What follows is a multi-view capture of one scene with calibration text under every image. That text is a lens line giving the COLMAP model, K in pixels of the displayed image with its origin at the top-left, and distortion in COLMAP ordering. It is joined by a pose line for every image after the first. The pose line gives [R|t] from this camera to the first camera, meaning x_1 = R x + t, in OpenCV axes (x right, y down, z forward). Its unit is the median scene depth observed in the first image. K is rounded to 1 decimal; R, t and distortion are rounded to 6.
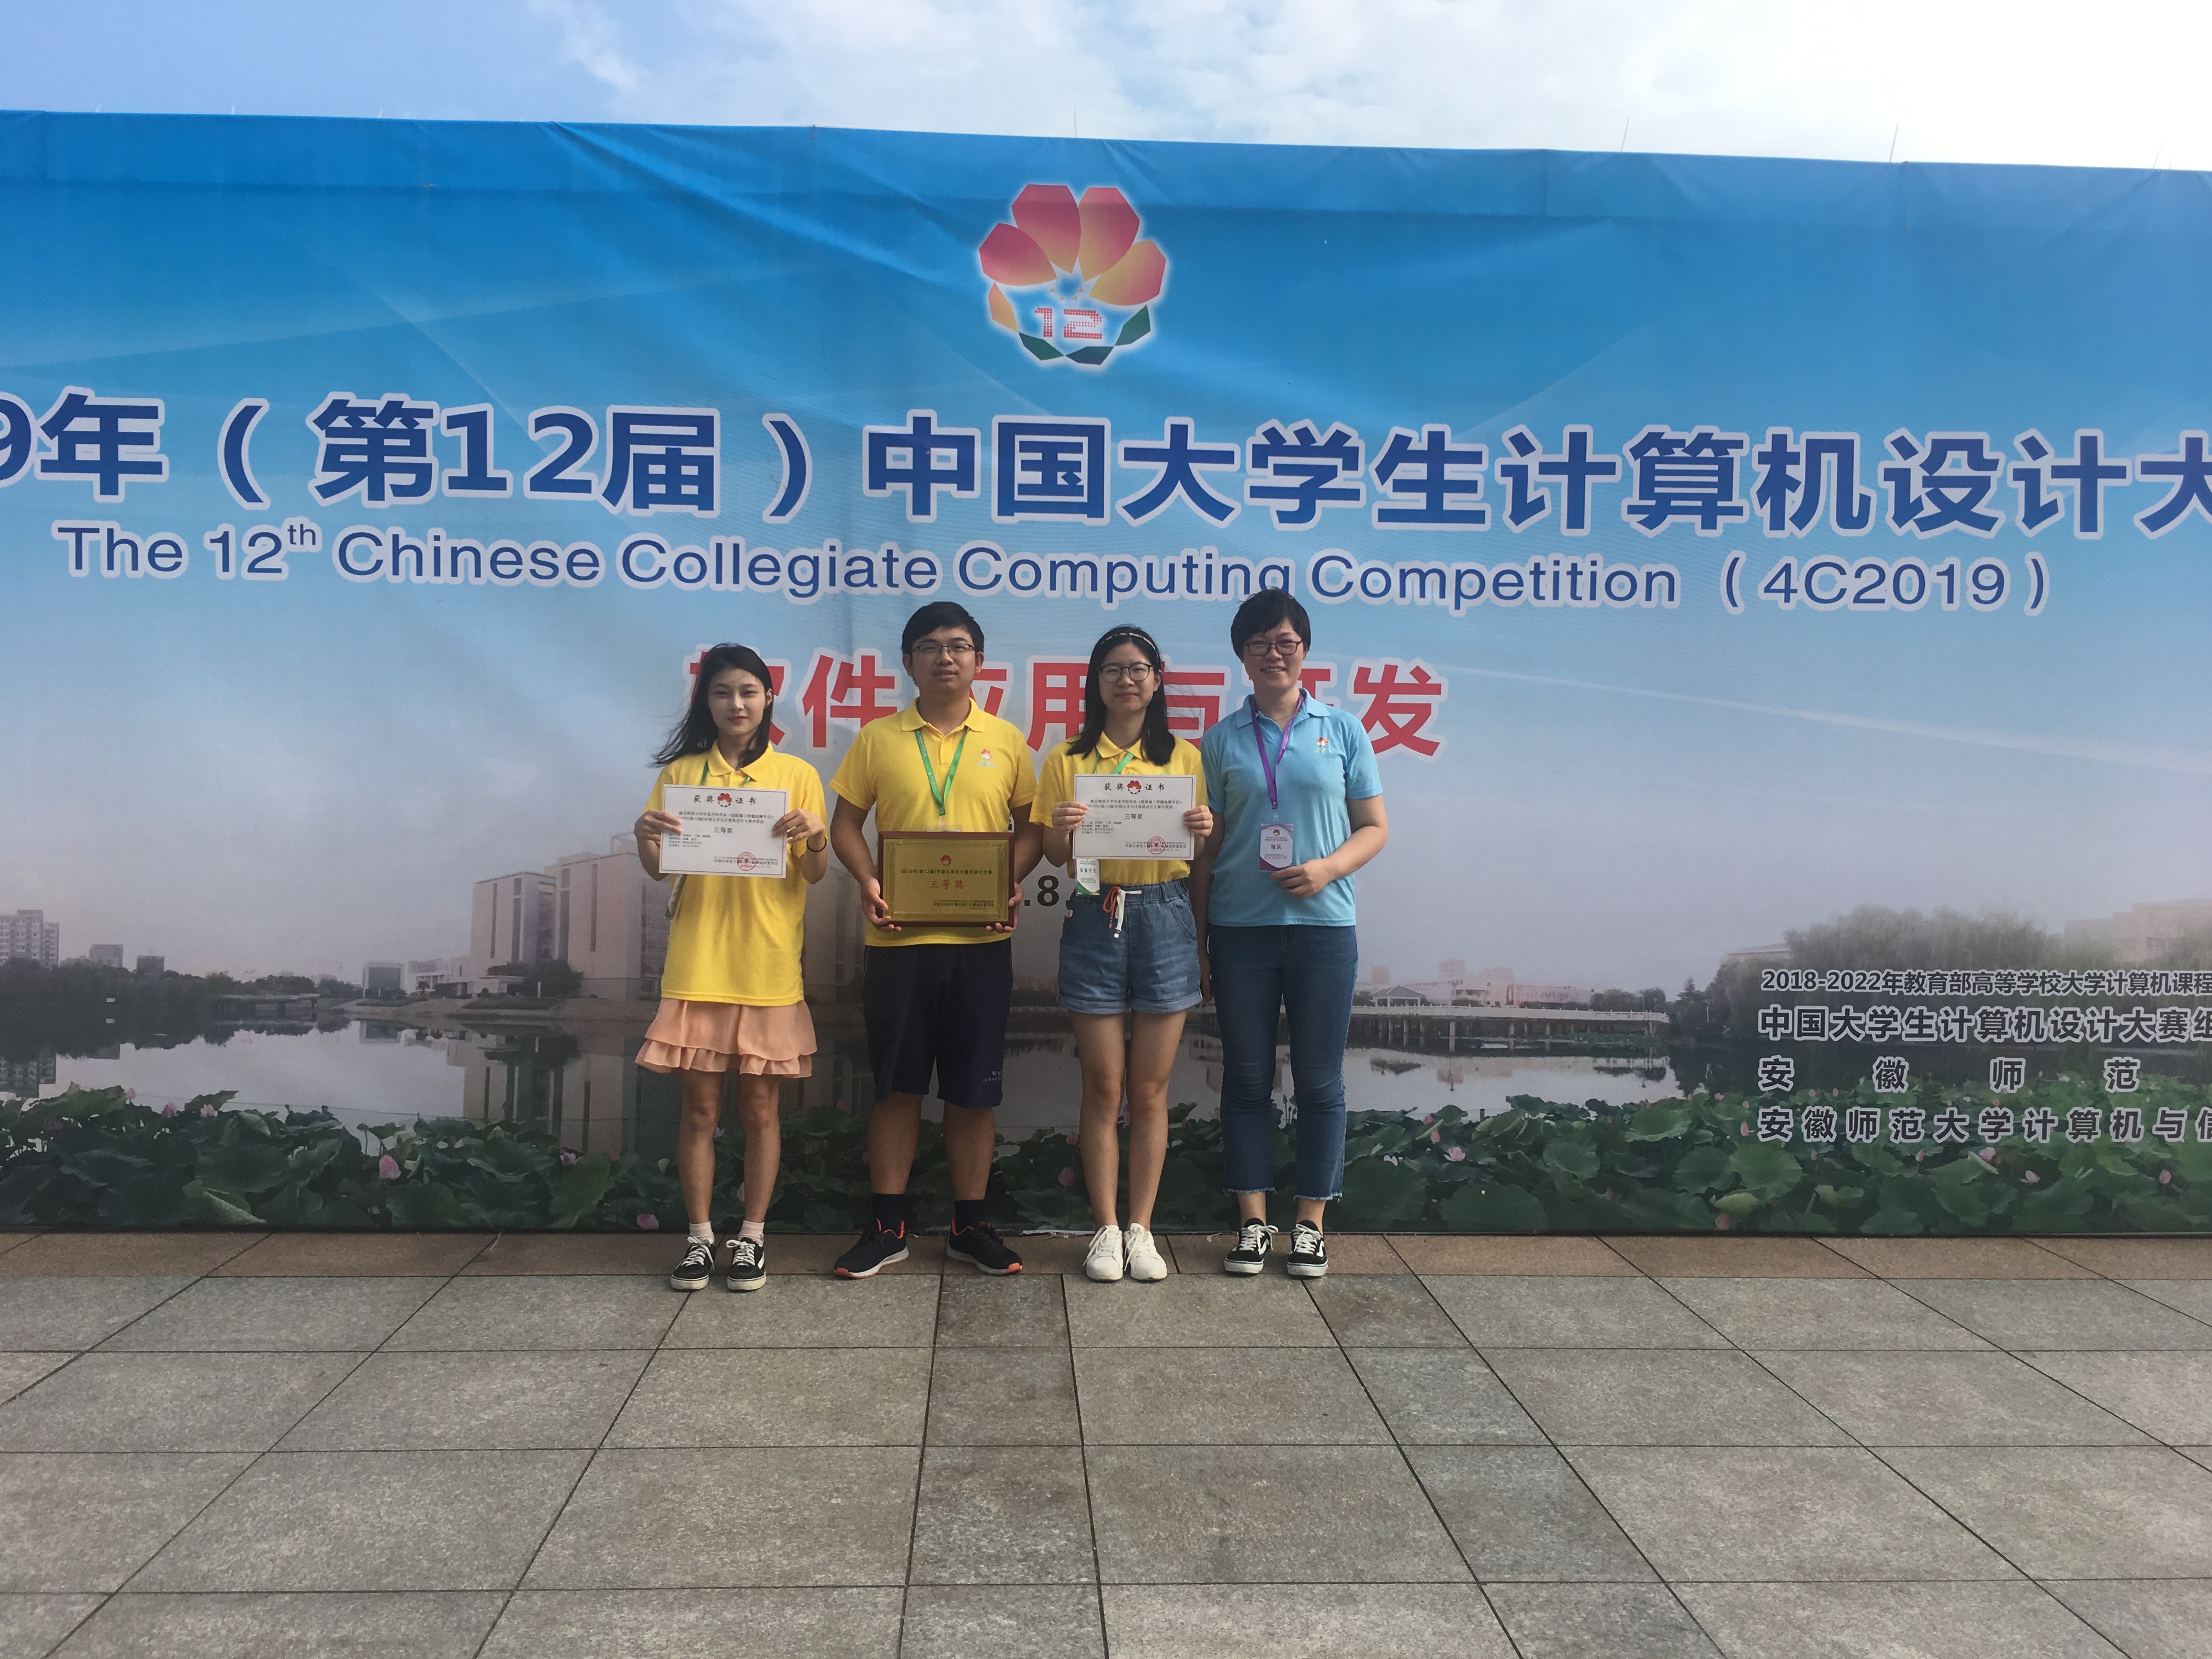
lens RADIAL K [[1869.5, 0, 1102.8], [0, 1869.5, 901.5], [0, 0, 1]] dist [0.005735, -0.011211]
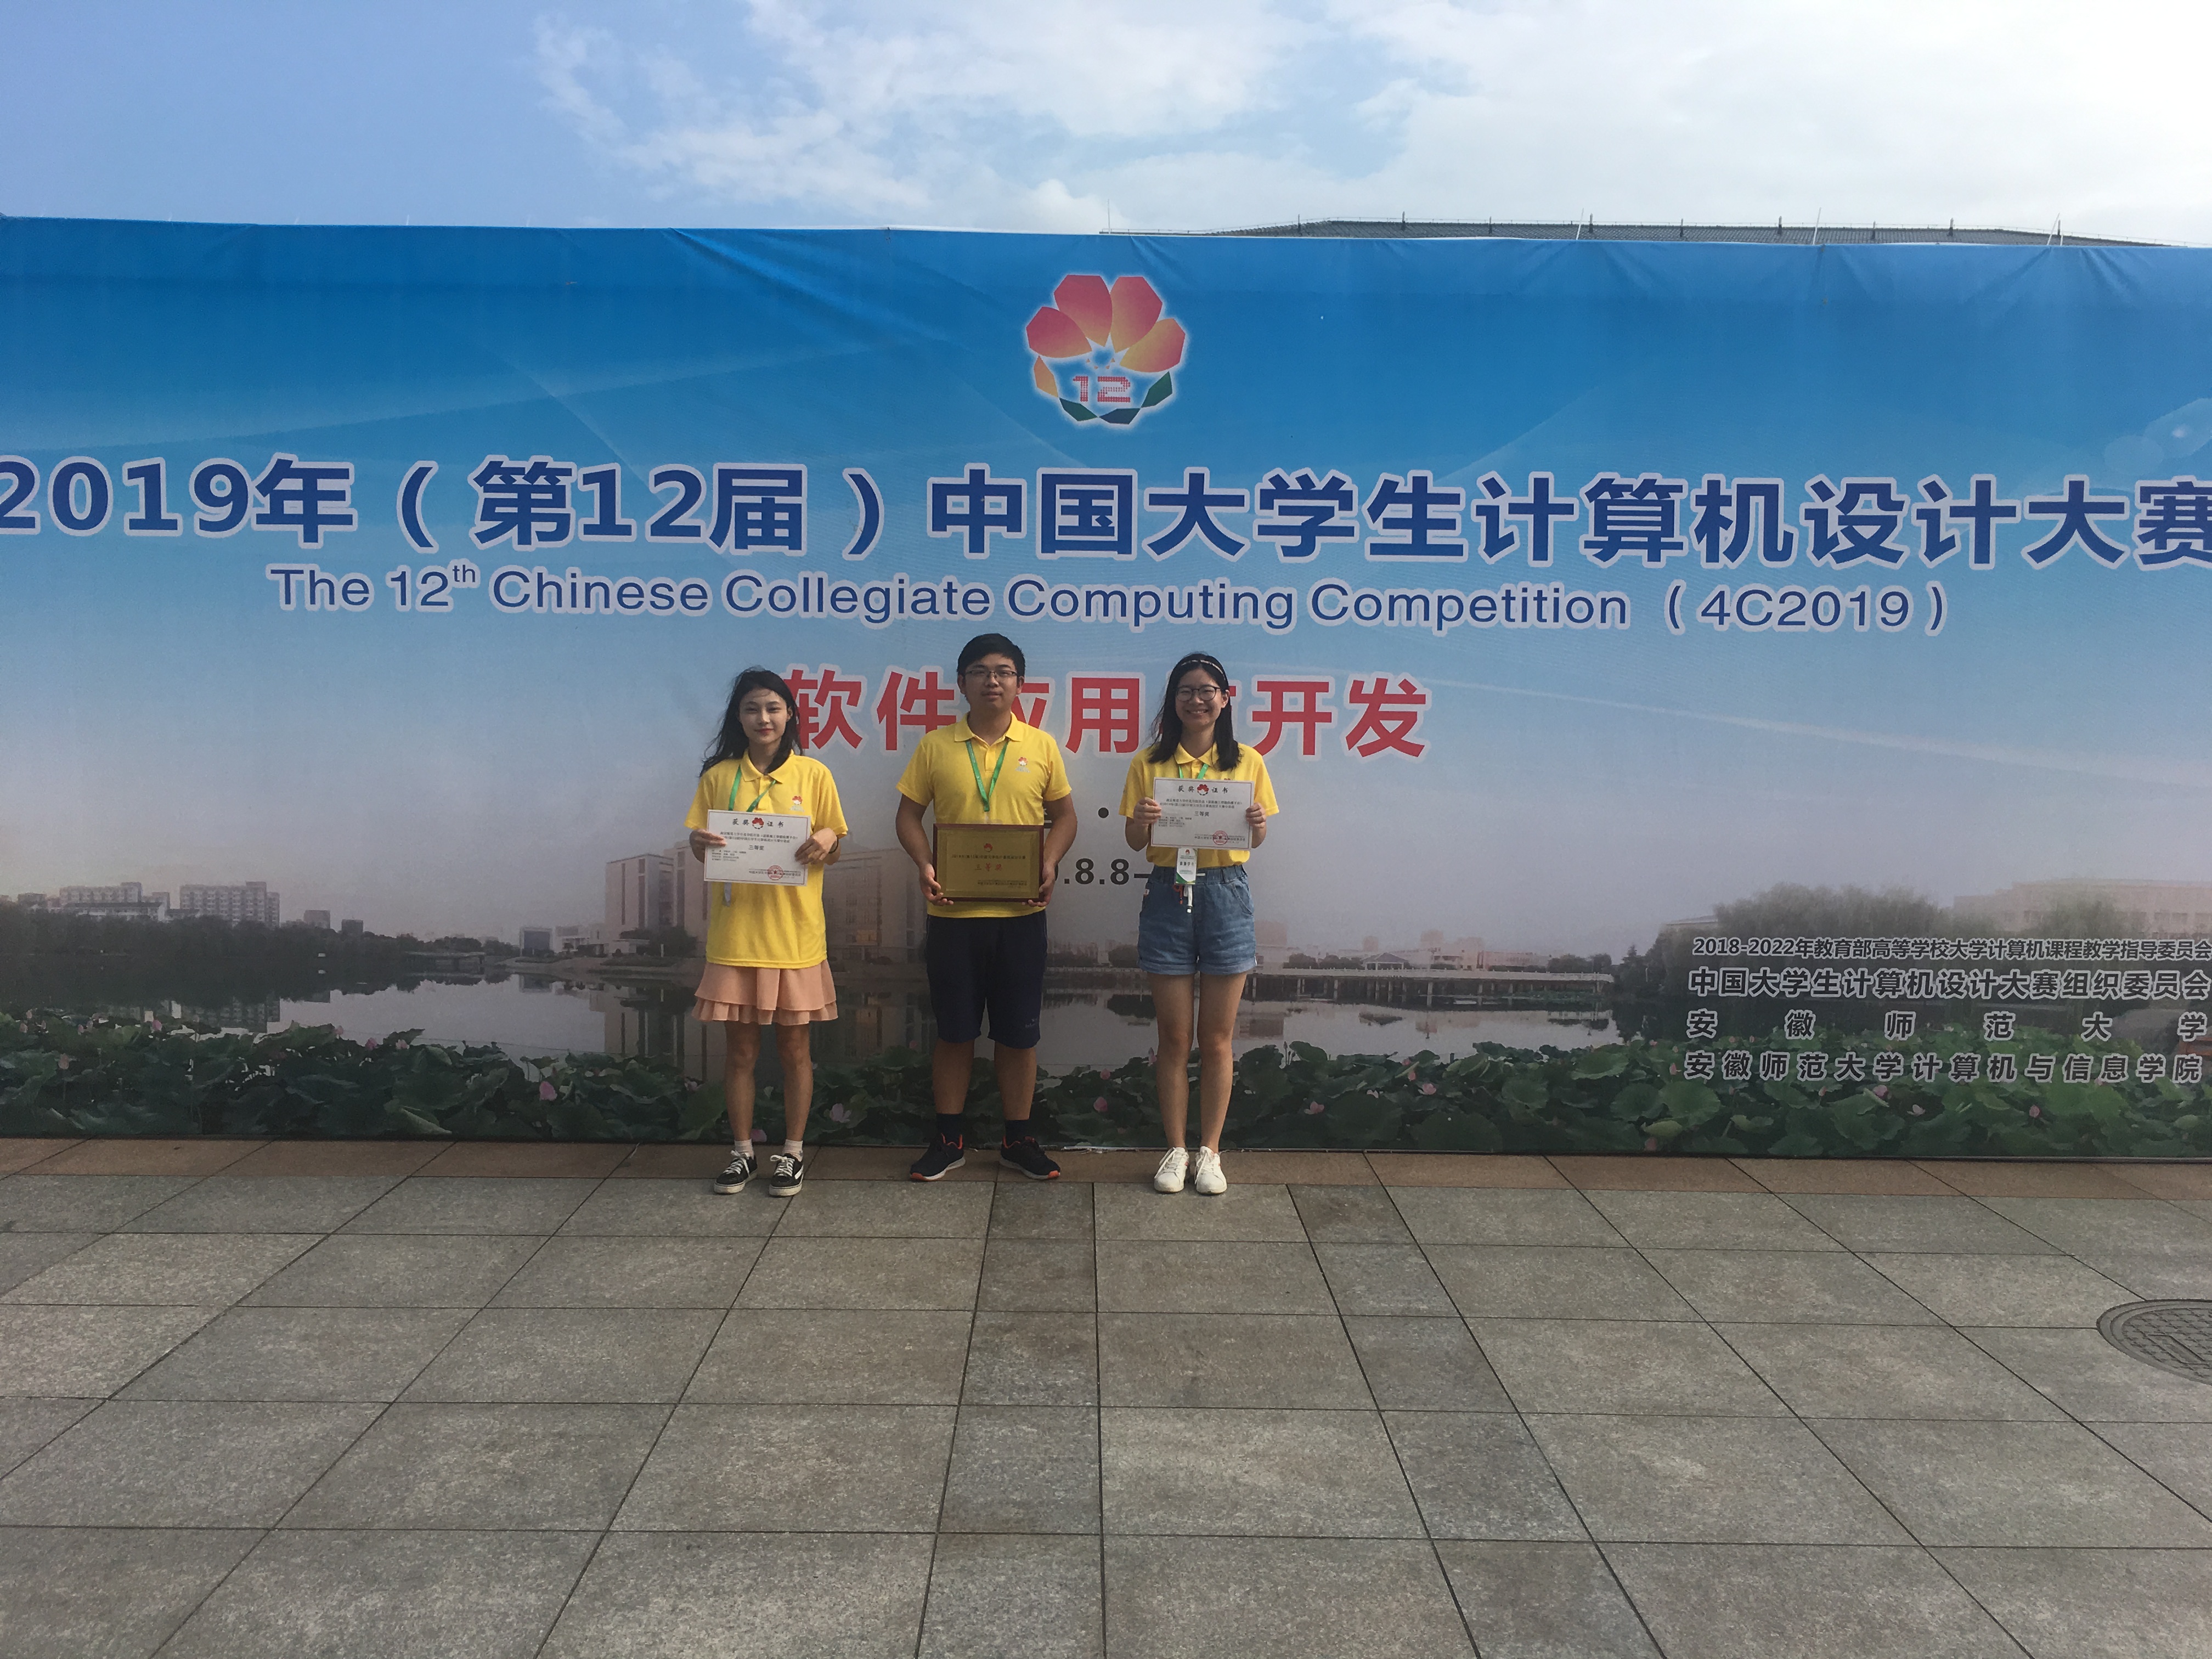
lens RADIAL K [[1873.2, 0, 1106.0], [0, 1873.2, 829.5], [0, 0, 1]] dist [-0.006435, -0.006274]
pose [[0.999906, -0.000970, -0.013648, 0.000248], [0.000381, 0.999072, -0.043070, 0.018901], [0.013677, 0.043061, 0.998979, -0.177130]]
